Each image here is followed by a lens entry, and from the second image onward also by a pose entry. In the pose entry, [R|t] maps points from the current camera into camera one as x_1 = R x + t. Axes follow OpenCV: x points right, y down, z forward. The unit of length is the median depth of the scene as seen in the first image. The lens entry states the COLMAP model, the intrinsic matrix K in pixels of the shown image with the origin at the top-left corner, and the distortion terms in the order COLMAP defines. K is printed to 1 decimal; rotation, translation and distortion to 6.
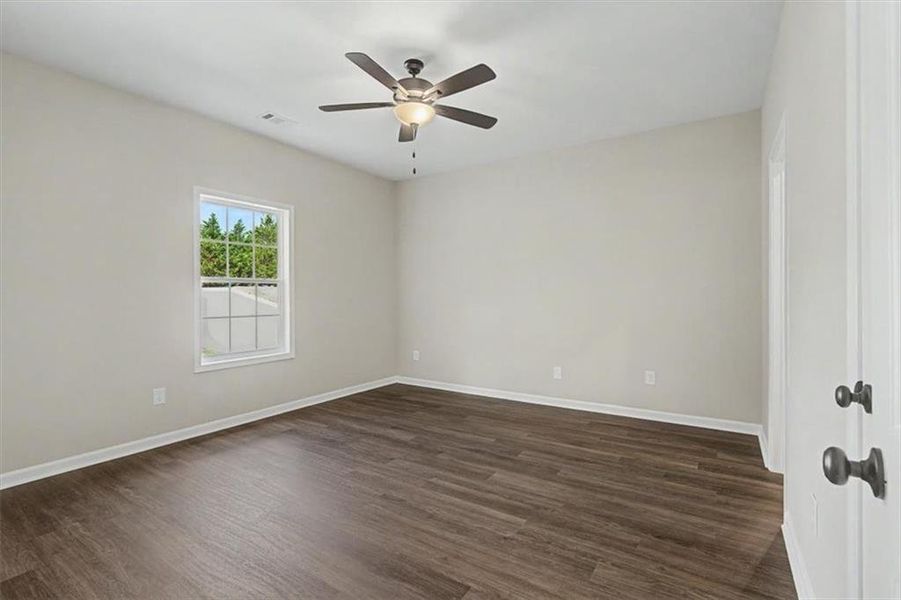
lens RADIAL K [[412.8, 0, 452.5], [0, 412.8, 297.5], [0, 0, 1]] dist [-0.003153, 0.000198]
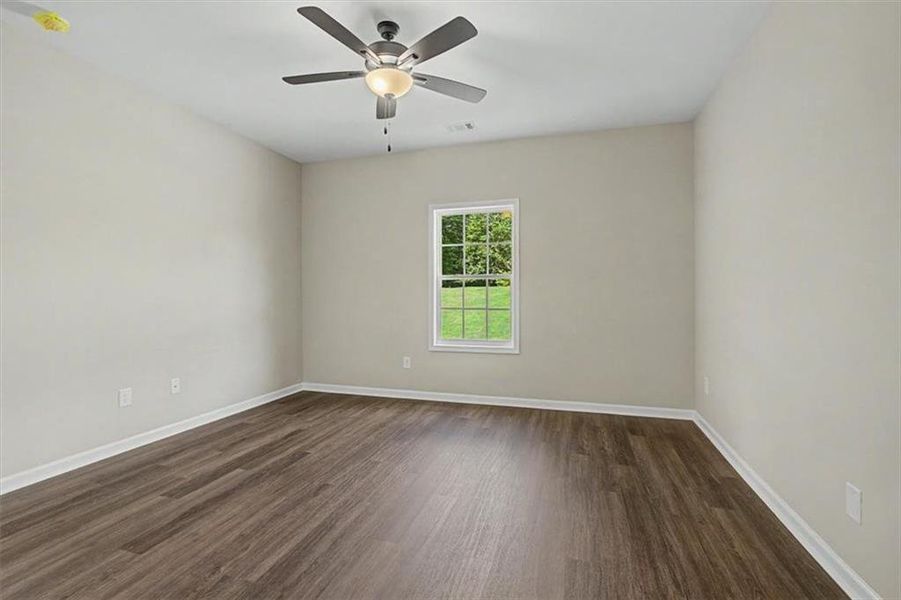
lens RADIAL K [[412.8, 0, 452.5], [0, 412.8, 297.5], [0, 0, 1]] dist [-0.003153, 0.000198]
pose [[0.278808, 0.013477, -0.960252, 0.751262], [-0.005208, 0.999908, 0.012521, 0.001001], [0.960333, 0.001510, 0.278852, 0.849064]]
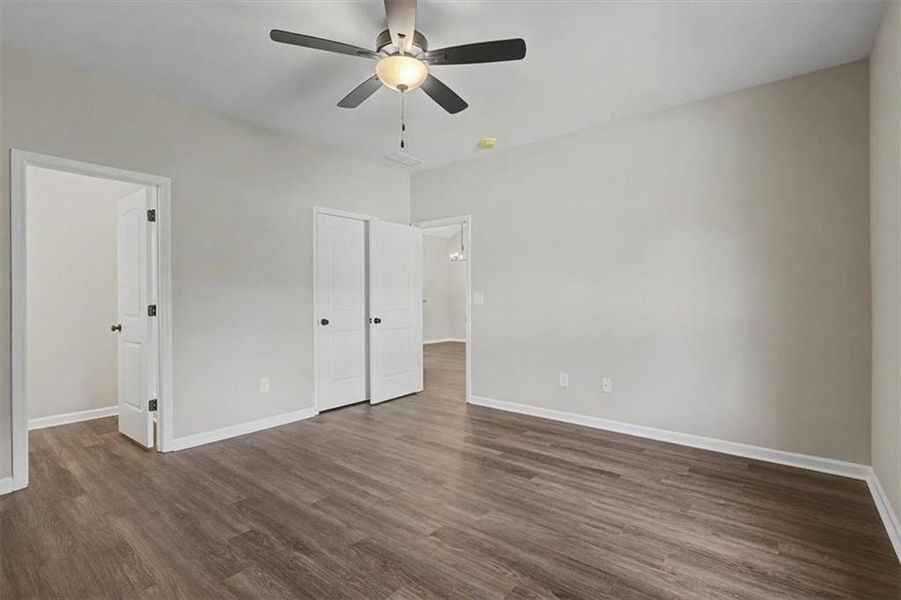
lens RADIAL K [[411.6, 0, 450.1], [0, 411.6, 292.7], [0, 0, 1]] dist [-0.003432, 0.000153]
pose [[-0.994794, 0.009688, 0.101443, -0.250168], [0.008044, 0.999830, -0.016596, 0.010599], [-0.101587, -0.015693, -0.994703, 1.710981]]
